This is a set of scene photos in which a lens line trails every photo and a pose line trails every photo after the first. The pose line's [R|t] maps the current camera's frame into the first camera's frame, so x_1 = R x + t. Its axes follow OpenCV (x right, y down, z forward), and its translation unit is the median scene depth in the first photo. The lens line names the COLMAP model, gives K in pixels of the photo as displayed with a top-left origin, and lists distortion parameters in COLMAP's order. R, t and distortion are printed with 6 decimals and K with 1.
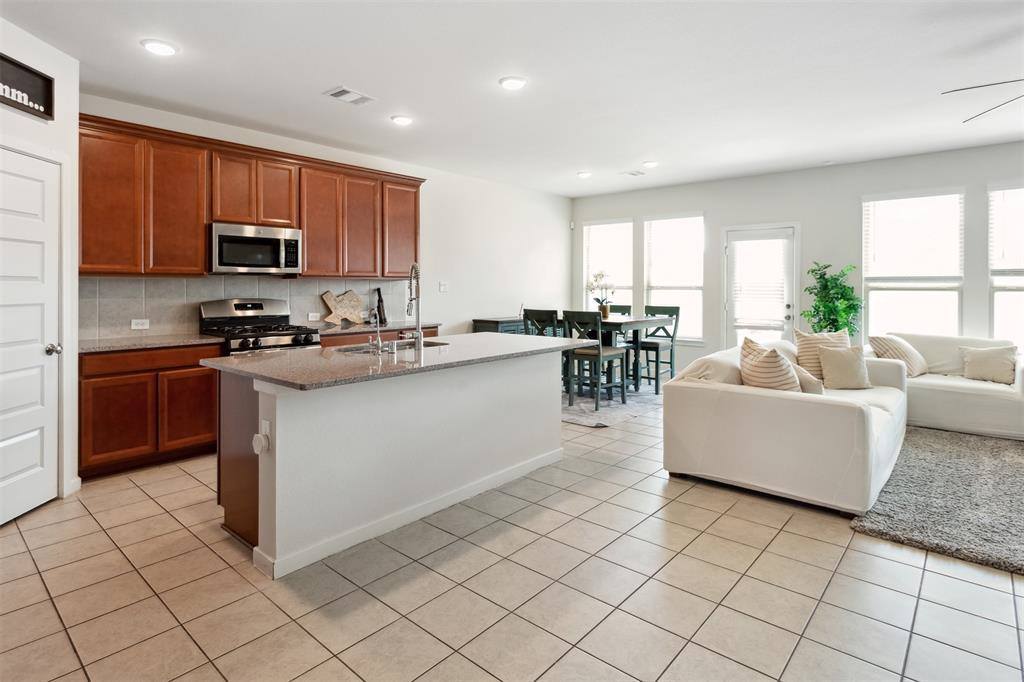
lens RADIAL K [[545.3, 0, 499.9], [0, 545.3, 288.7], [0, 0, 1]] dist [0.006050, 0.001831]
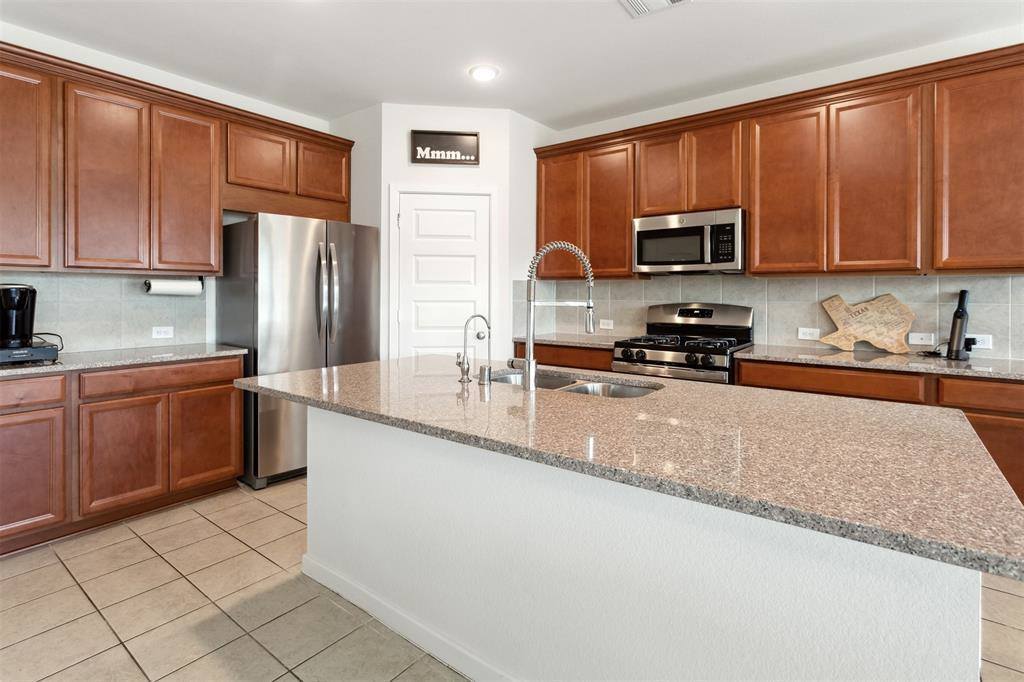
lens RADIAL K [[495.8, 0, 499.9], [0, 495.8, 299.6], [0, 0, 1]] dist [0.003016, 0.000558]
pose [[0.067679, 0.013546, -0.997615, 0.276245], [-0.005450, 0.999898, 0.013207, 0.004696], [0.997692, 0.004543, 0.067746, 0.679967]]
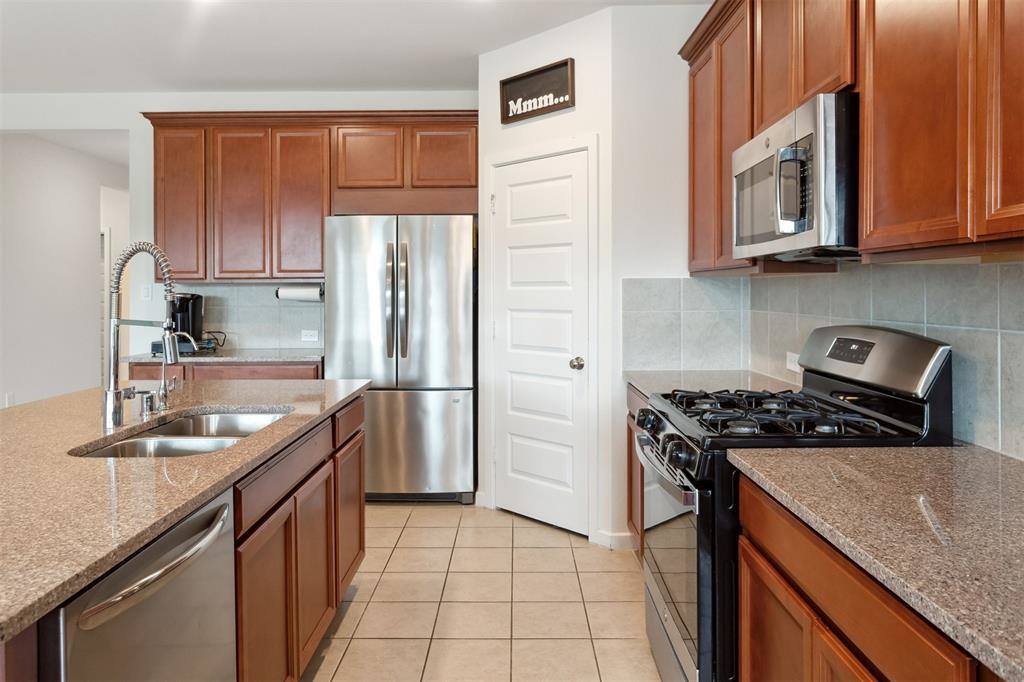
lens RADIAL K [[668.9, 0, 507.3], [0, 668.9, 295.0], [0, 0, 1]] dist [-0.004887, -0.001309]
pose [[-0.742082, 0.008815, -0.670251, -0.007518], [0.004063, 0.999954, 0.008653, -0.006440], [0.670297, 0.003697, -0.742084, 1.215503]]
